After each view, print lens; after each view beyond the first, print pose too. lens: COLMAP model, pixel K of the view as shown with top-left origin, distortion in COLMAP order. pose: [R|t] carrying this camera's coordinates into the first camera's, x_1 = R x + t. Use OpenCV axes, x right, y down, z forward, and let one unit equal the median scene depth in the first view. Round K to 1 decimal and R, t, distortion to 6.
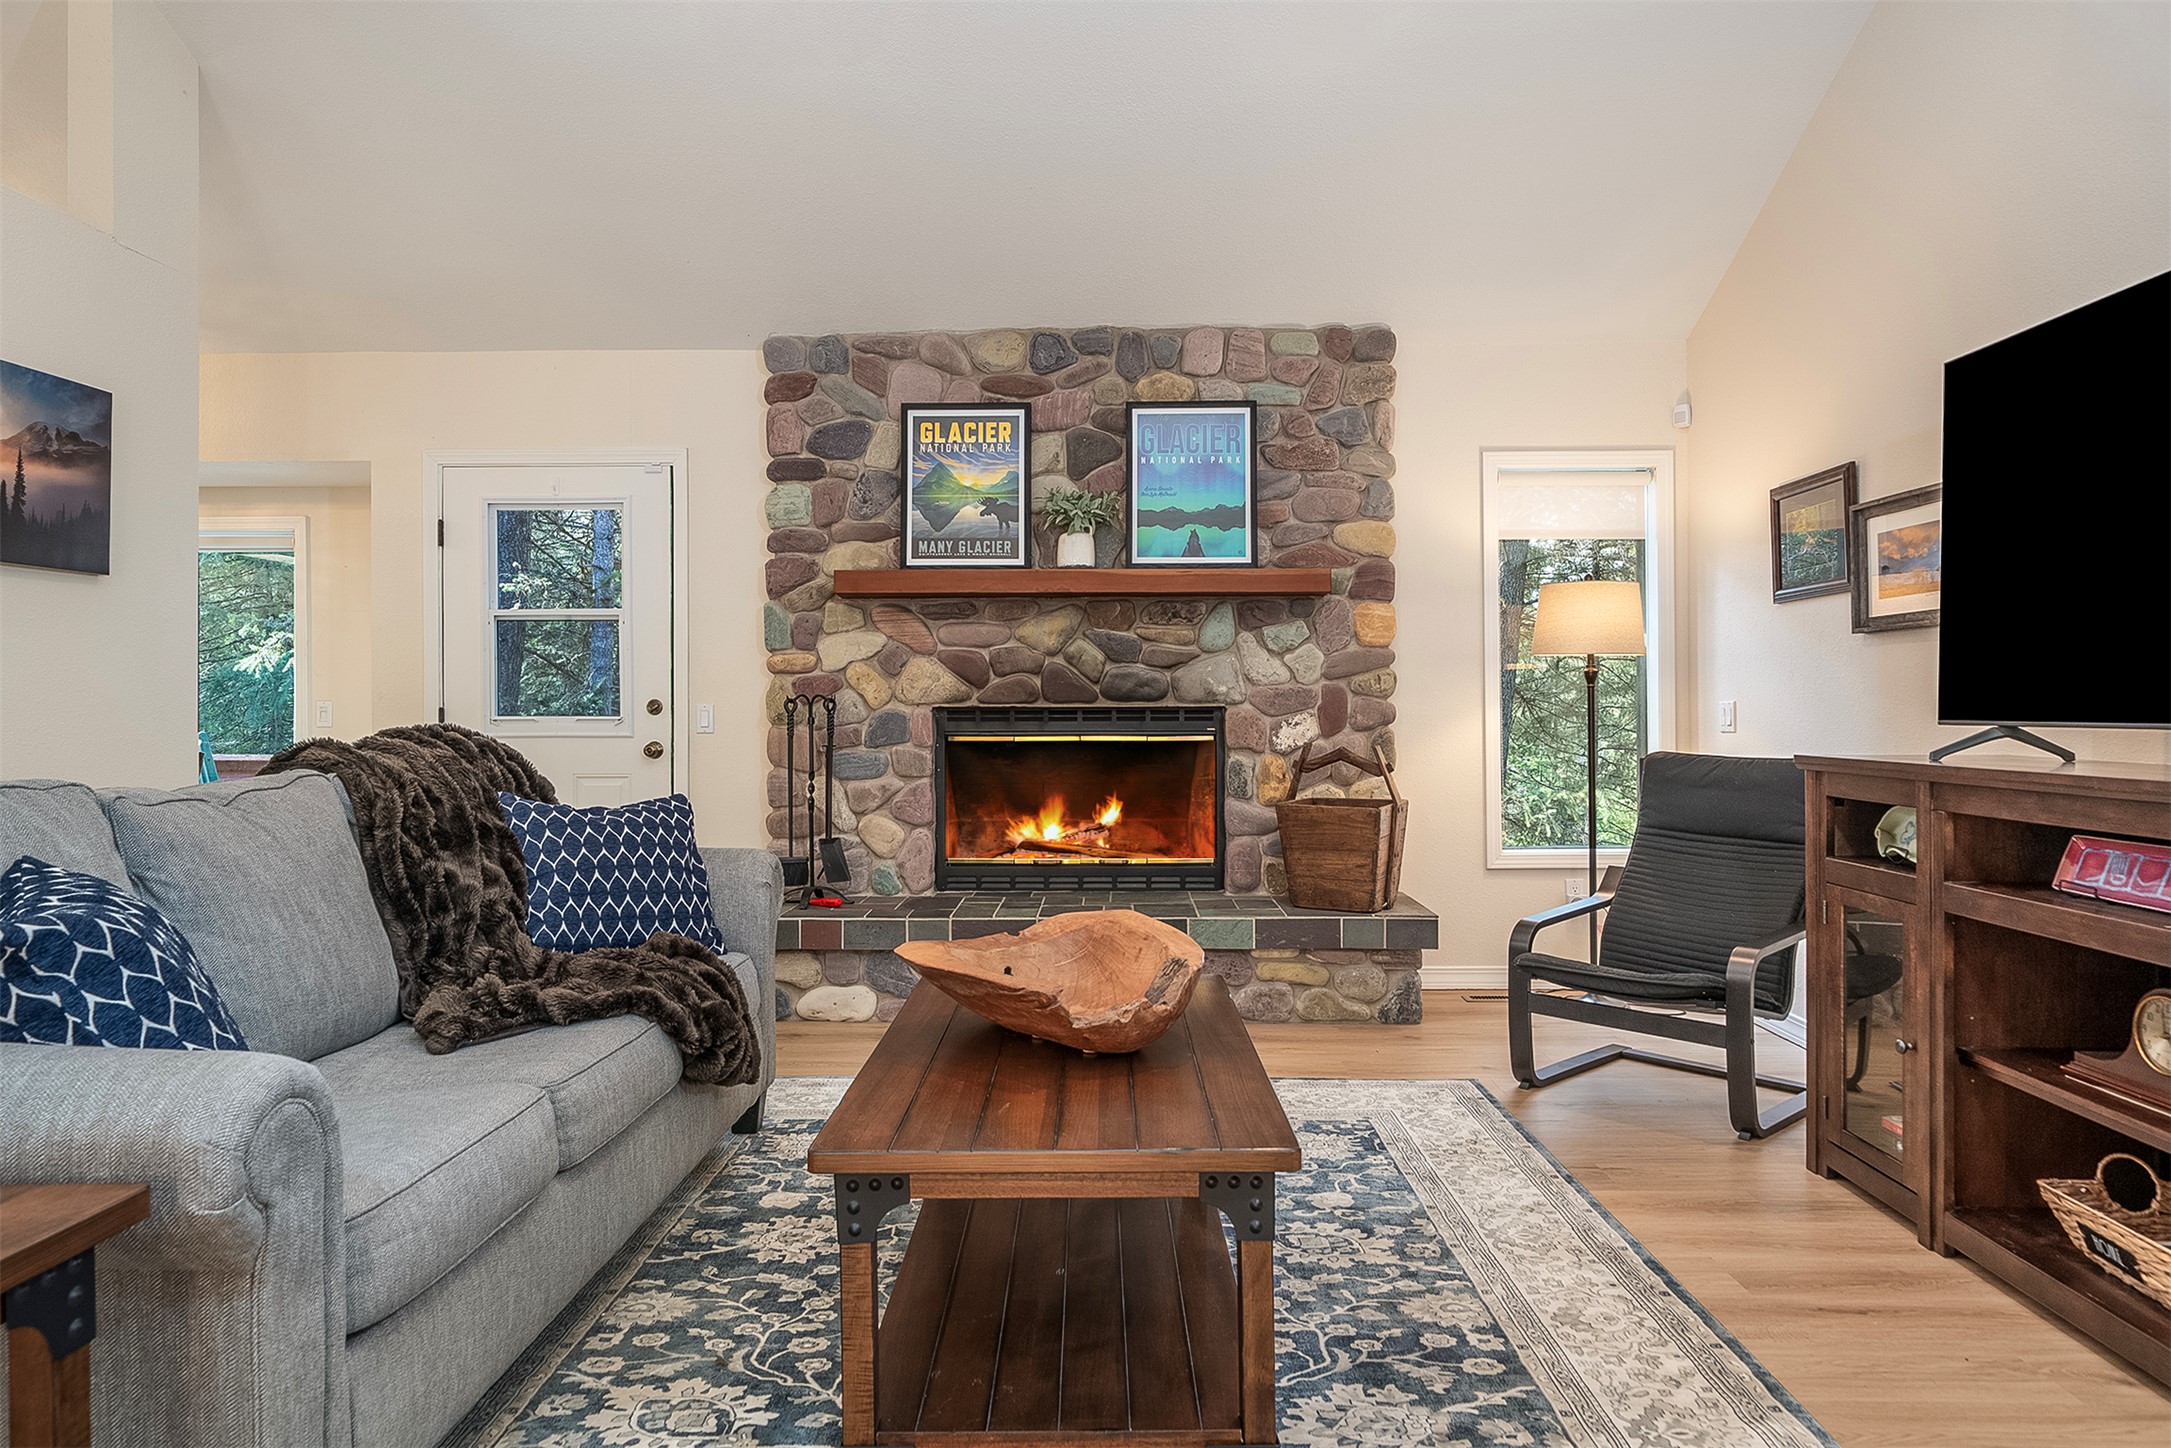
lens RADIAL K [[1342.2, 0, 1089.9], [0, 1342.2, 708.7], [0, 0, 1]] dist [0.004068, 0.003180]
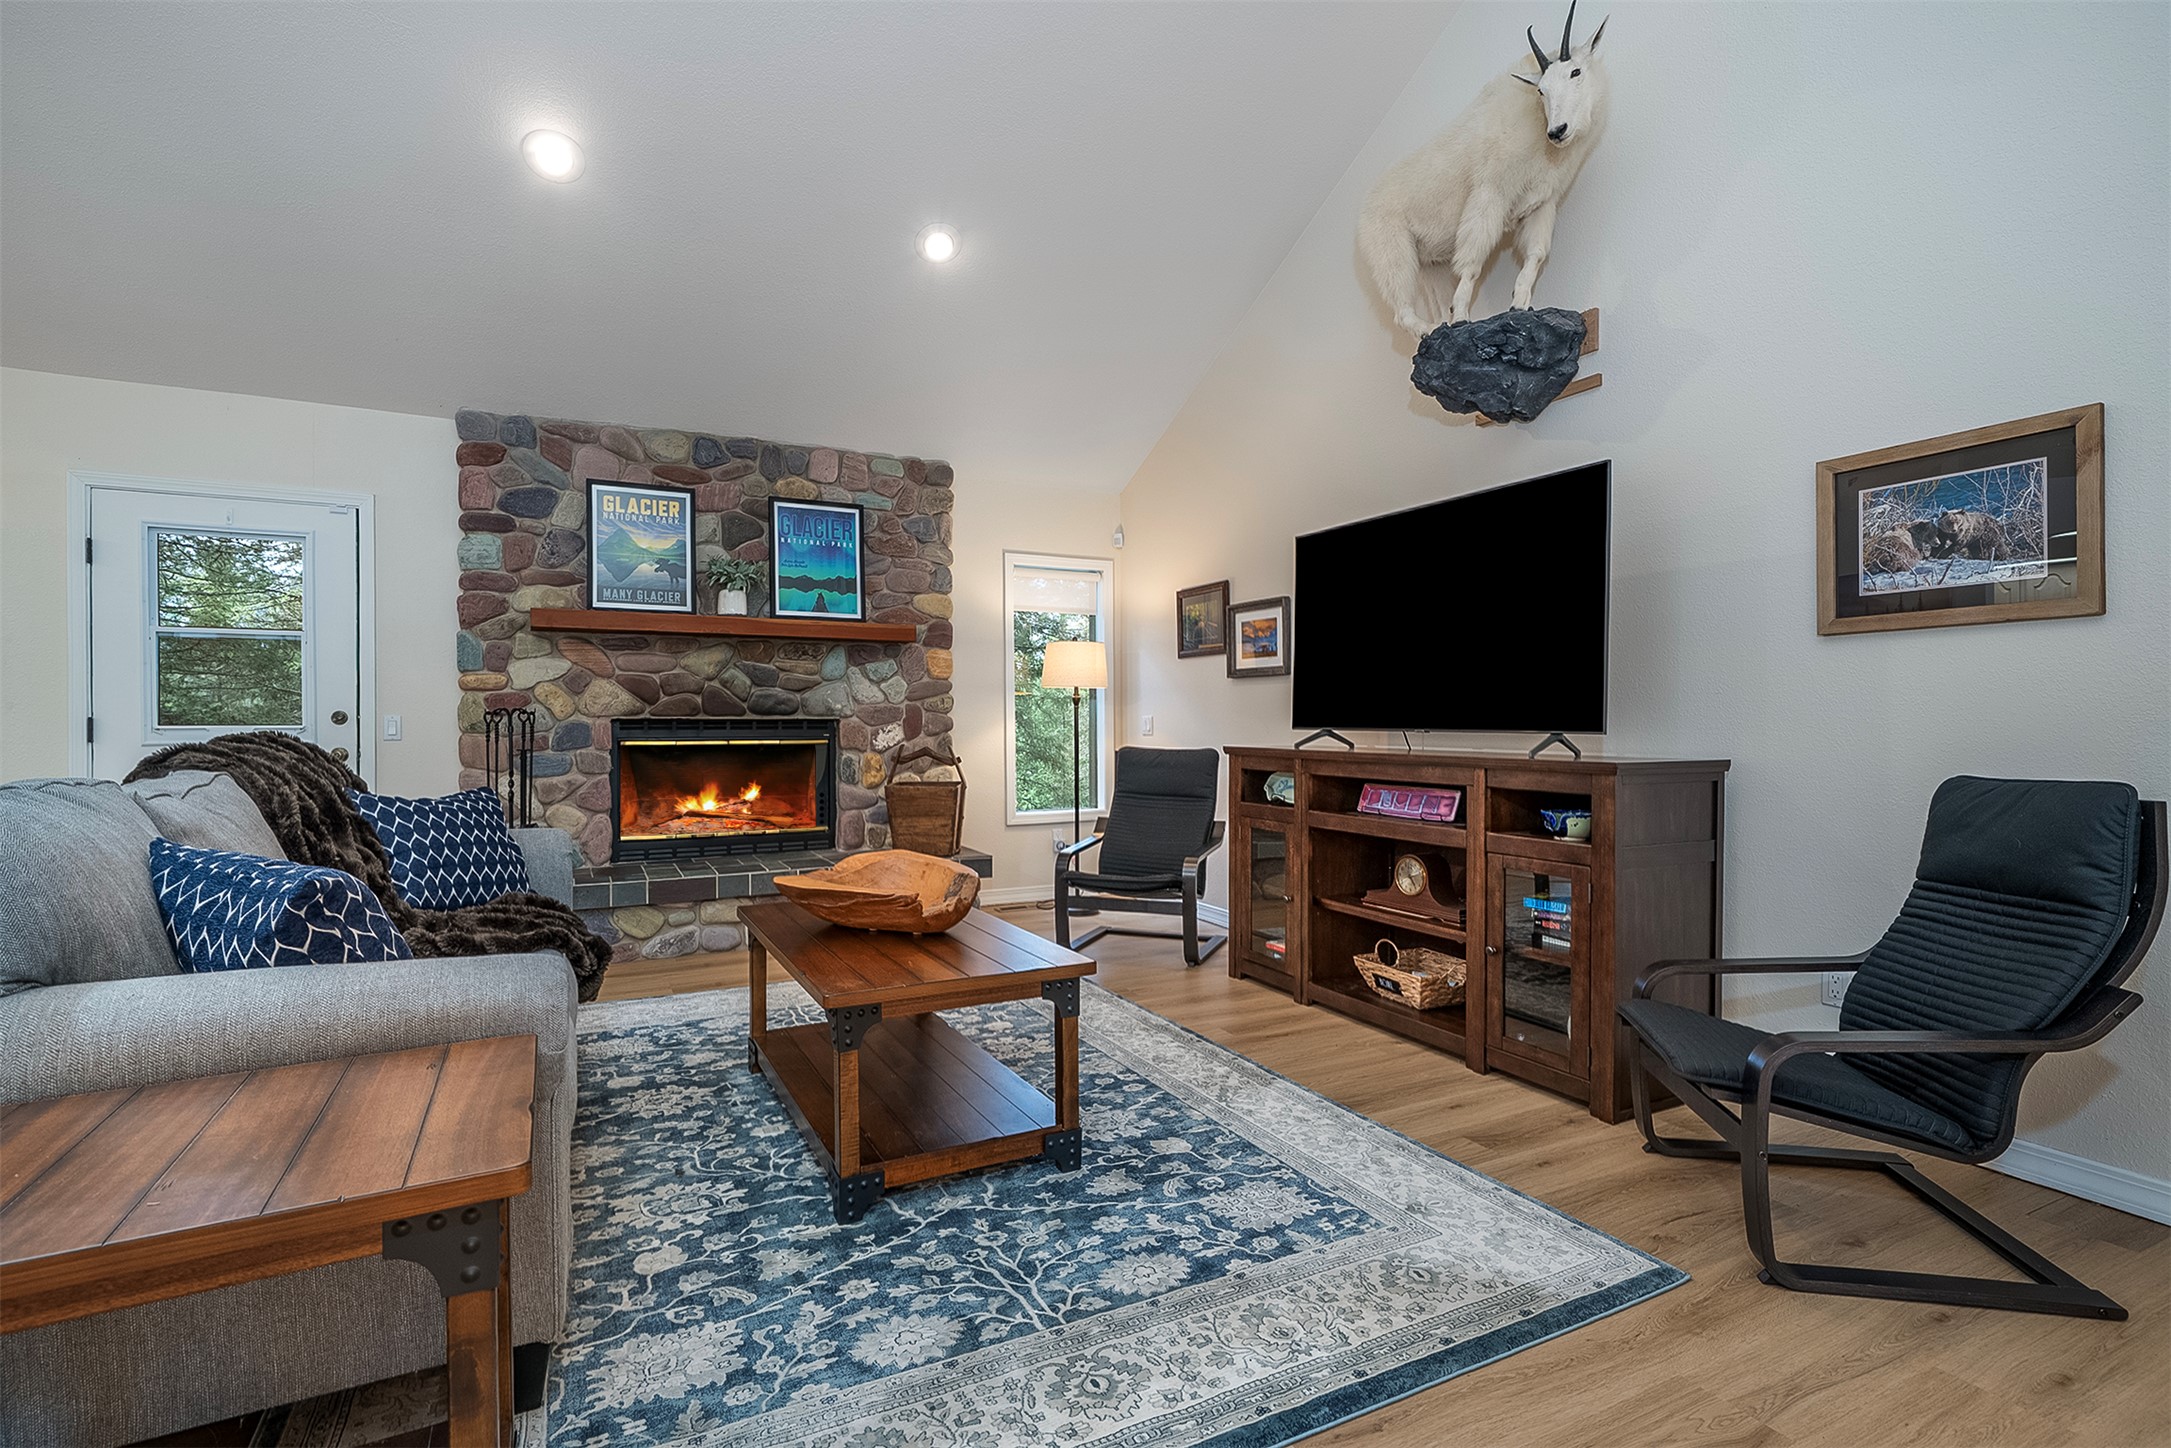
lens RADIAL K [[1032.2, 0, 1085.5], [0, 1032.2, 724.0], [0, 0, 1]] dist [0.001795, 0.000268]
pose [[0.880978, 0.001001, 0.473156, -0.187308], [-0.001979, 0.999997, 0.001569, 0.001617], [-0.473153, -0.002318, 0.880977, -0.080768]]
